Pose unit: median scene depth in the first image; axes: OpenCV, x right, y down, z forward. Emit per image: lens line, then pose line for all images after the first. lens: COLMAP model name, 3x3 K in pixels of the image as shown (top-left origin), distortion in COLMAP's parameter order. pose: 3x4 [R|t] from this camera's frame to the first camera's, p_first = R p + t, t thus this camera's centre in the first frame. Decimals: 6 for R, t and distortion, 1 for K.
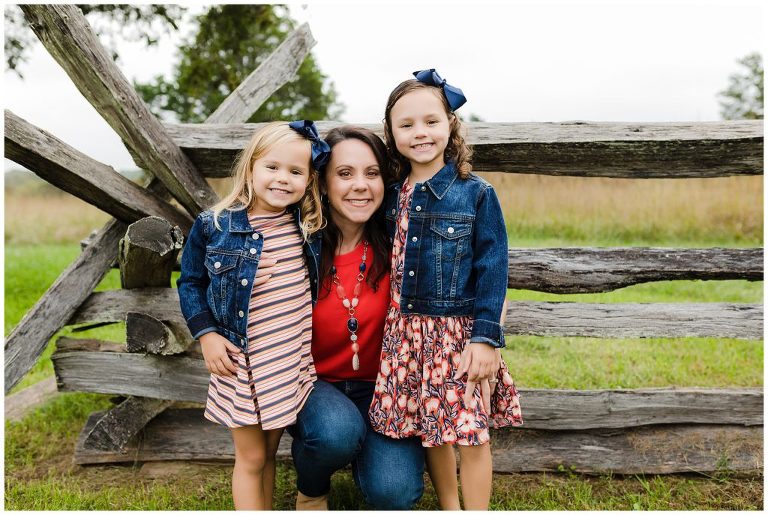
lens RADIAL K [[724.7, 0, 384.0], [0, 724.7, 257.5], [0, 0, 1]] dist [0.004587, 0.001326]
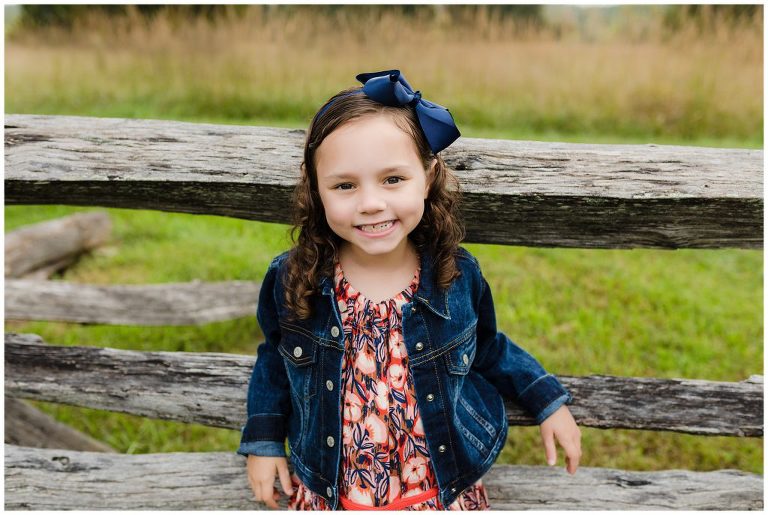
lens RADIAL K [[728.1, 0, 384.0], [0, 728.1, 257.5], [0, 0, 1]] dist [0.000851, 0.000781]
pose [[0.994990, 0.000617, 0.099973, 0.231048], [-0.020909, 0.979150, 0.202060, -0.200402], [-0.097764, -0.203138, 0.974257, 0.474352]]
